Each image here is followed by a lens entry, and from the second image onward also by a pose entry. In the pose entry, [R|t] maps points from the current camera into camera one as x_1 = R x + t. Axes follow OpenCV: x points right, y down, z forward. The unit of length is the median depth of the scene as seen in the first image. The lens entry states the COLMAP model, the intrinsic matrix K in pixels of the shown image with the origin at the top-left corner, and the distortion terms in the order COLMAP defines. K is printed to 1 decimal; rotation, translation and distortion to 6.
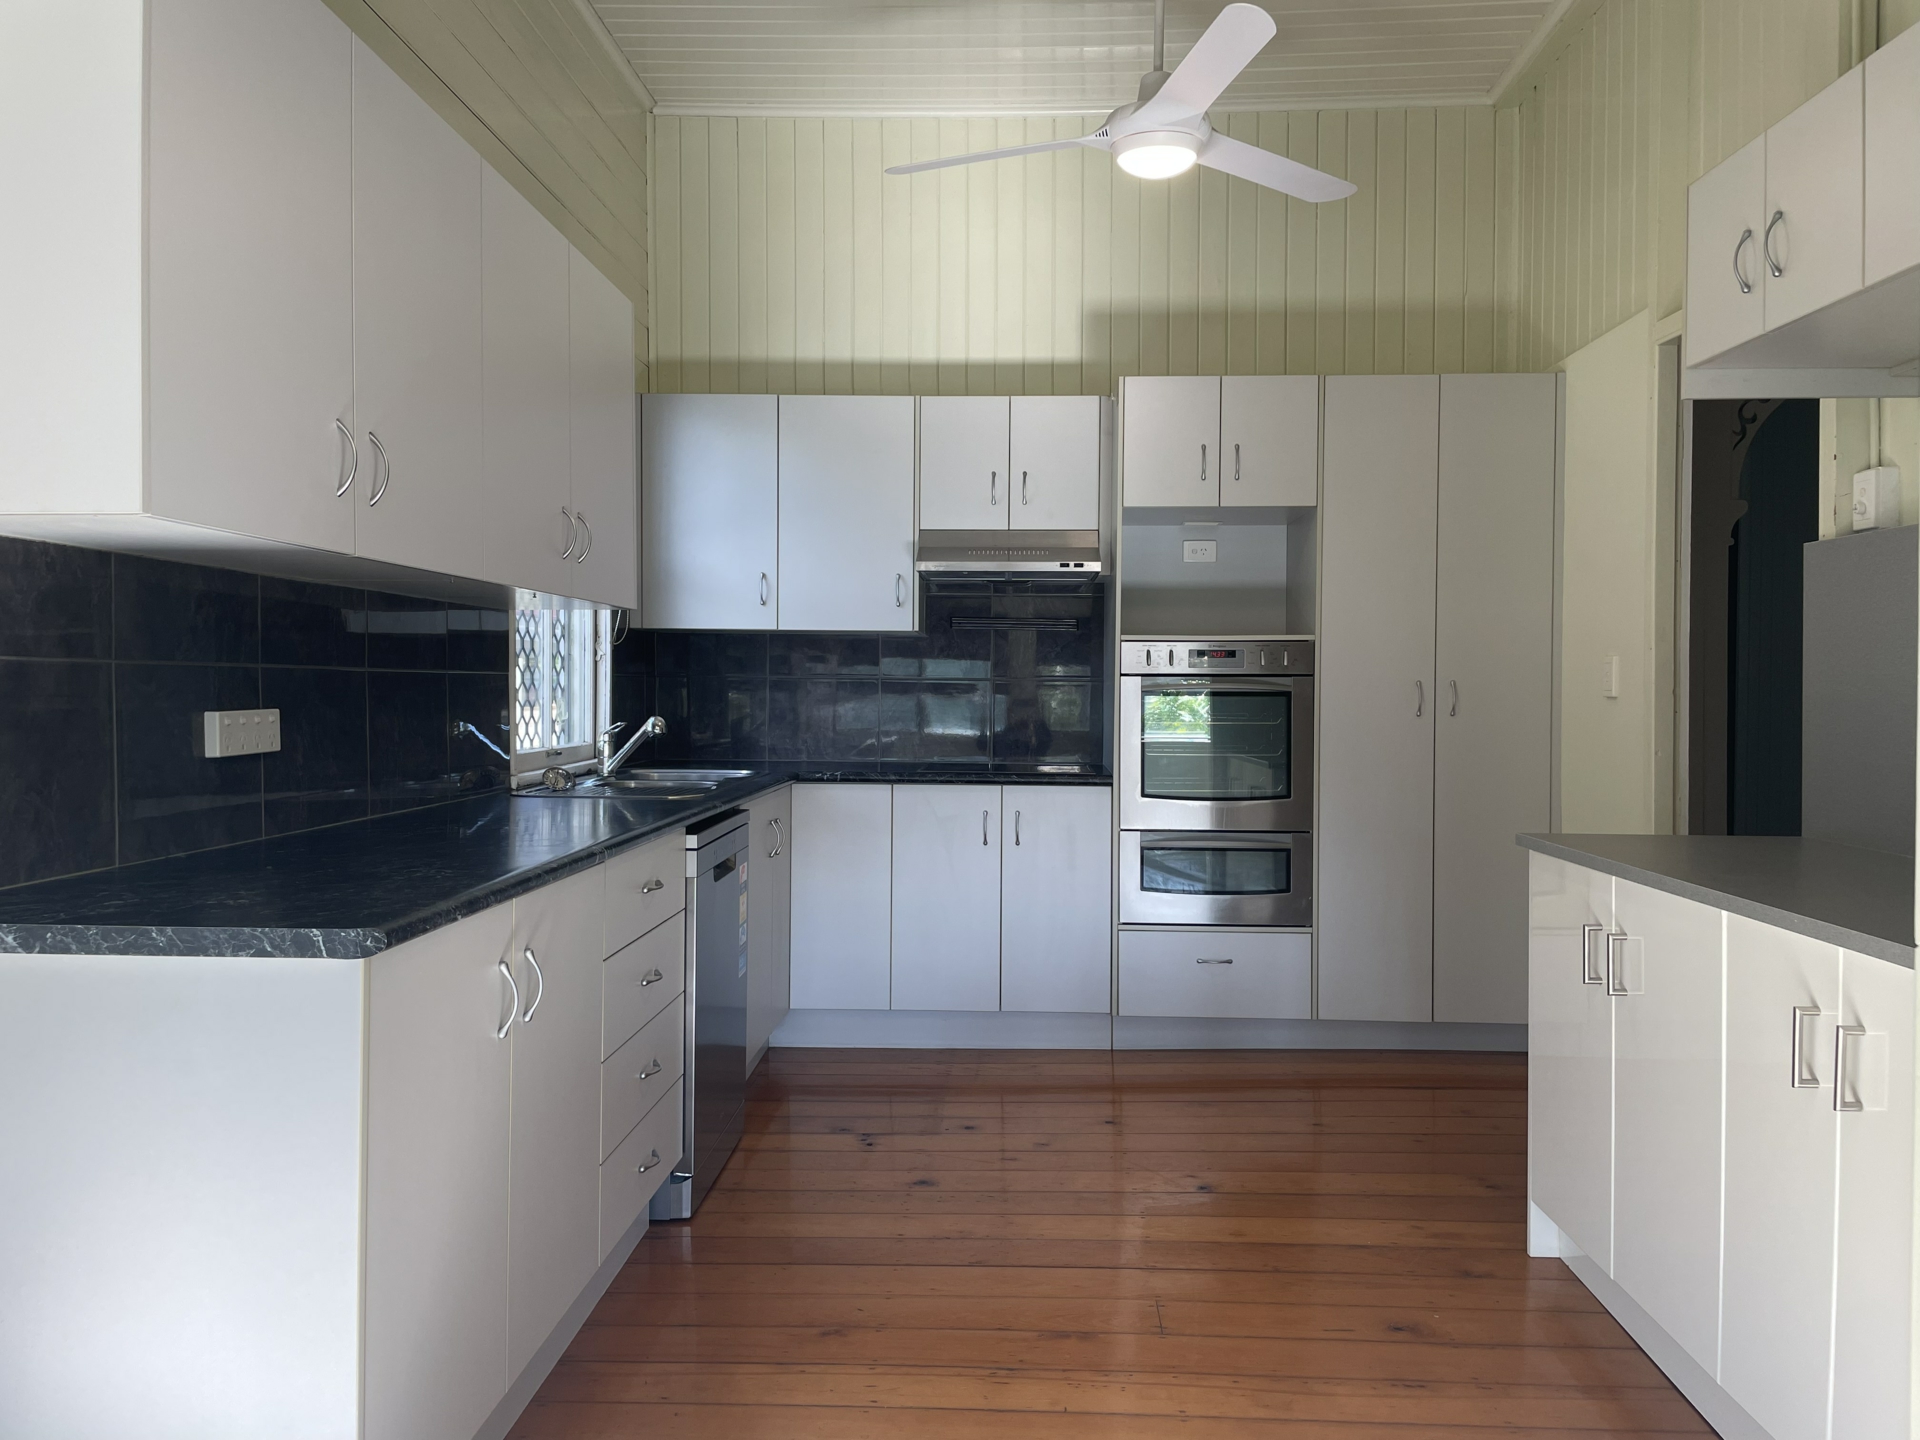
lens RADIAL K [[1488.7, 0, 963.4], [0, 1488.7, 689.9], [0, 0, 1]] dist [0.000412, 0.000212]
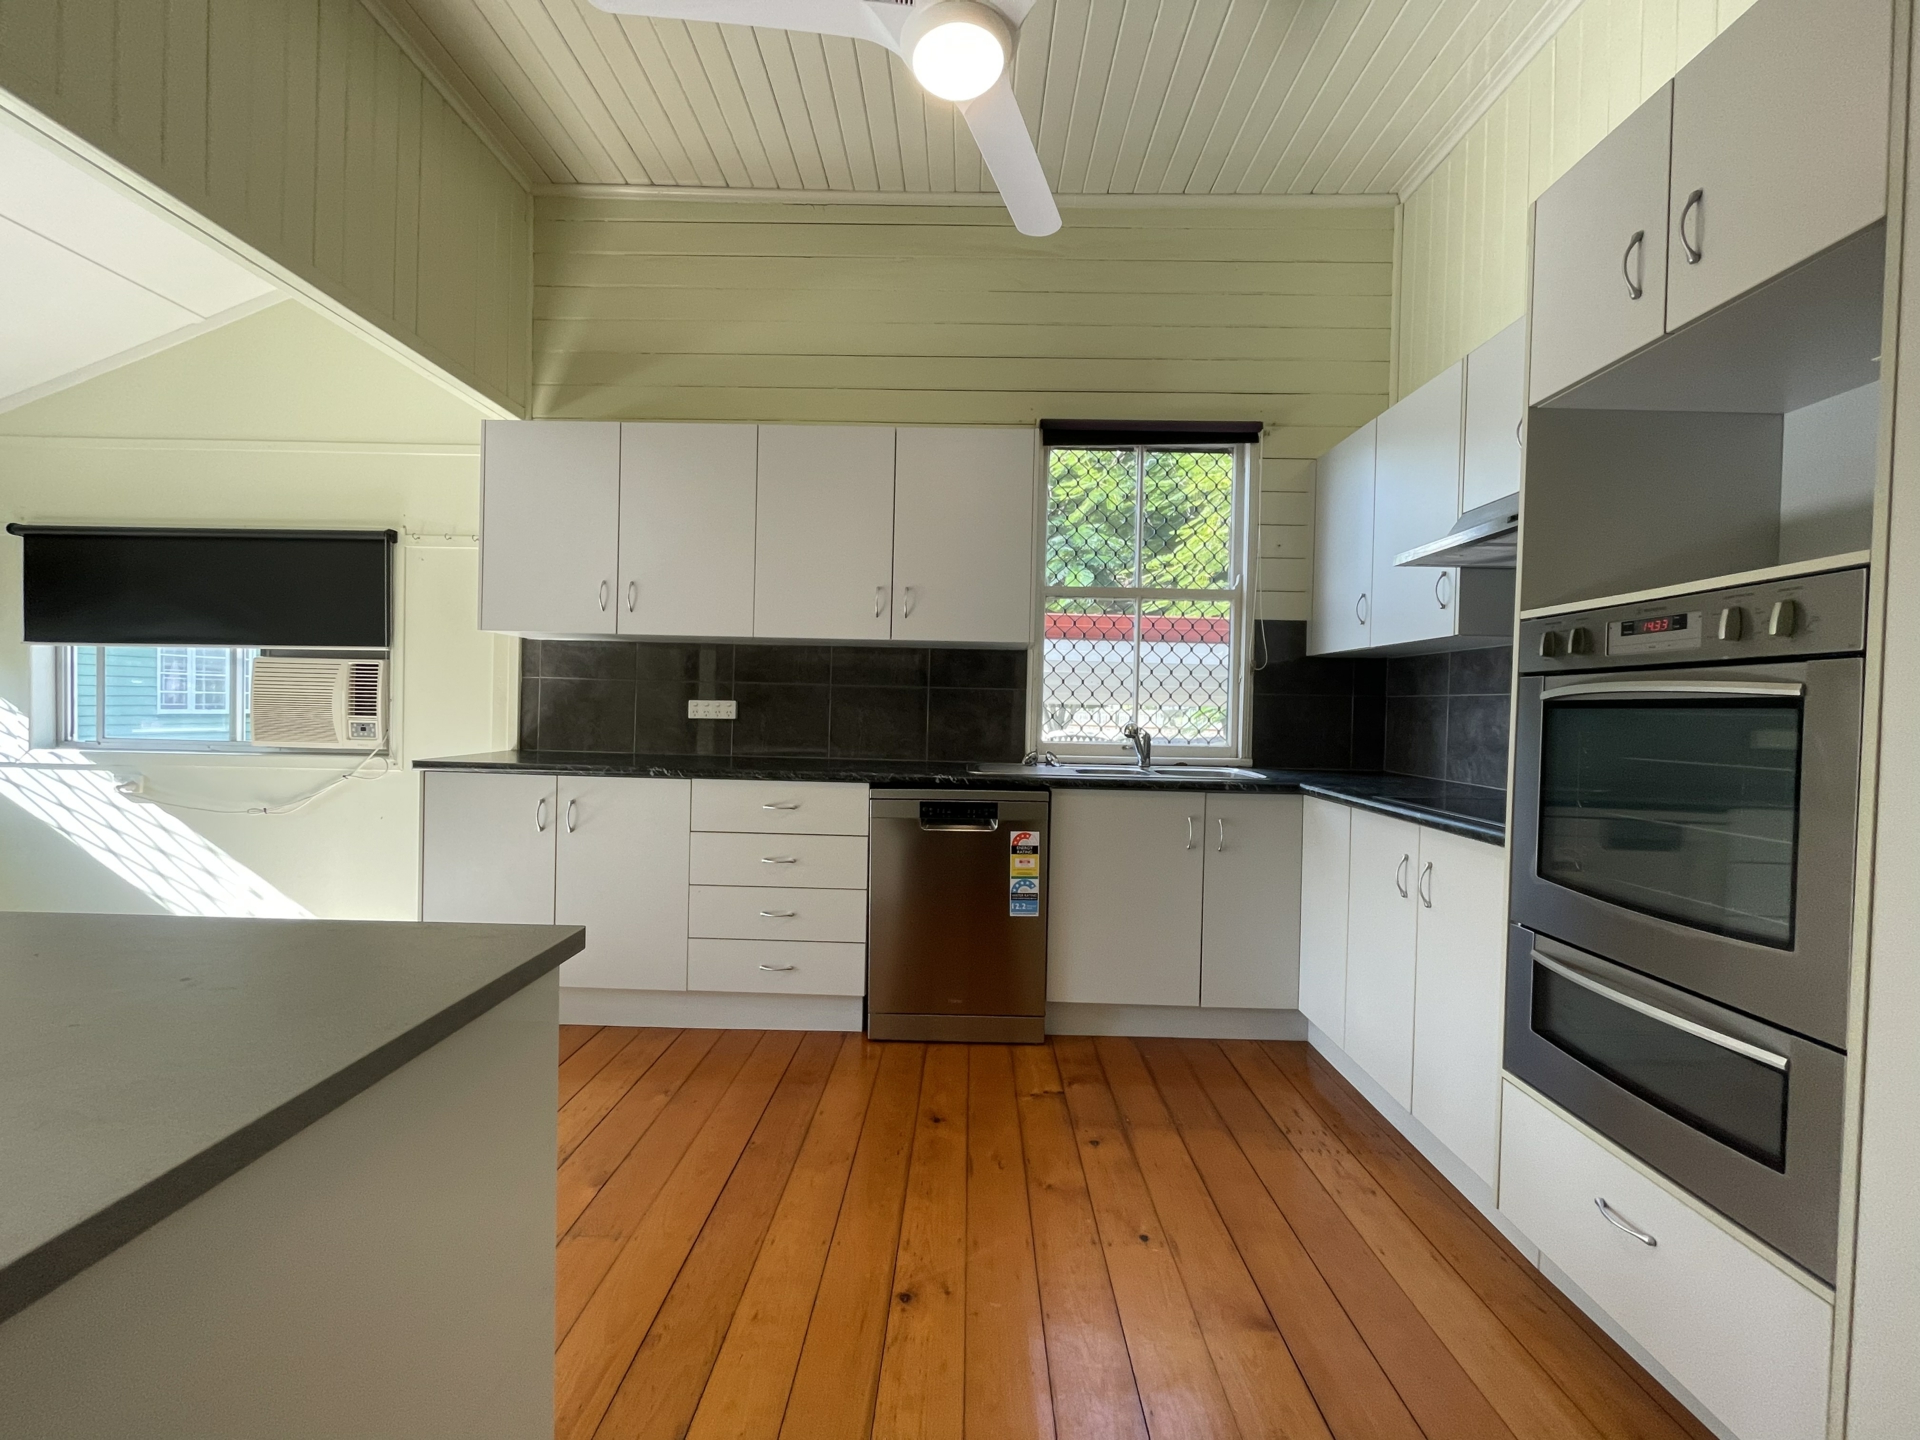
lens RADIAL K [[770.4, 0, 960.0], [0, 770.4, 720.0], [0, 0, 1]] dist [-0.000438, -0.000067]
pose [[0.025705, 0.008970, -0.999629, 0.541196], [-0.027987, 0.999574, 0.008250, 0.015829], [0.999278, 0.027764, 0.025945, 0.950665]]
